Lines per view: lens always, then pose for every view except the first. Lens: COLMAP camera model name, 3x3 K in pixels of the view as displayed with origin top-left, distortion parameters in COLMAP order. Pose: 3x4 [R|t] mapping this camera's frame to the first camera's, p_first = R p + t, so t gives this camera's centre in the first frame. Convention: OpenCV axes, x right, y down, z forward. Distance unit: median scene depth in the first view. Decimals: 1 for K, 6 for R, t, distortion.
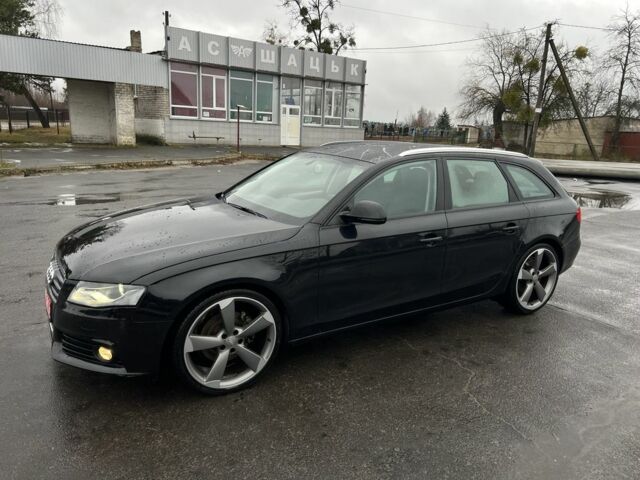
lens RADIAL K [[479.4, 0, 320.1], [0, 479.4, 229.6], [0, 0, 1]] dist [0.050553, -0.057499]
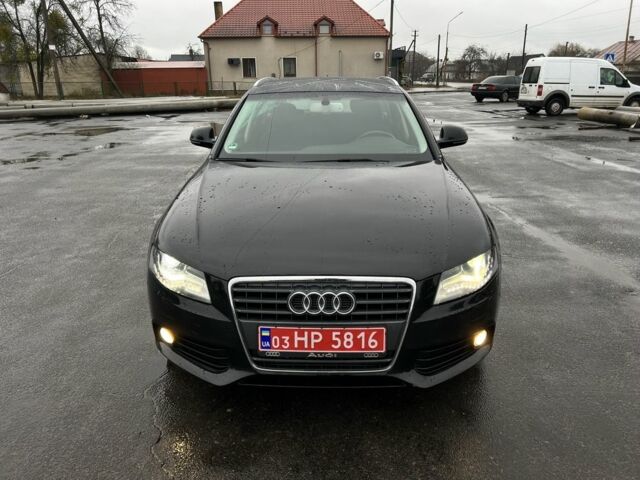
lens RADIAL K [[490.6, 0, 318.3], [0, 490.6, 215.1], [0, 0, 1]] dist [0.045160, -0.000285]
pose [[0.538410, -0.278964, 0.795169, -0.128295], [0.212413, 0.958074, 0.192290, -0.018786], [-0.815473, 0.065373, 0.575092, 0.074887]]
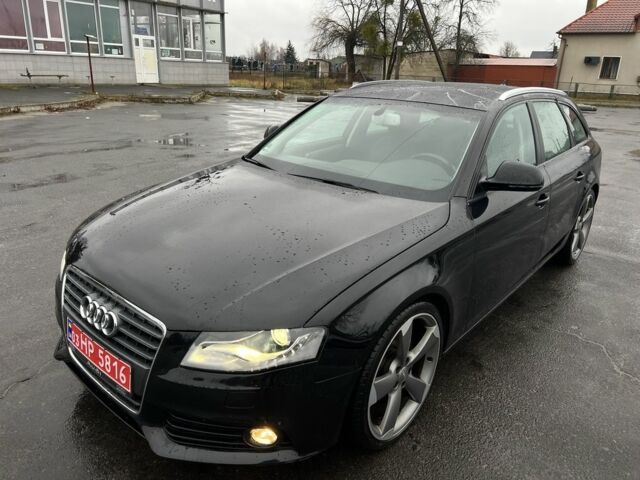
lens RADIAL K [[479.4, 0, 320.1], [0, 479.4, 229.6], [0, 0, 1]] dist [0.050553, -0.057499]
pose [[0.951030, -0.108850, 0.289298, -0.055269], [0.071452, 0.988011, 0.136857, -0.010298], [-0.300726, -0.109484, 0.947405, 0.041553]]
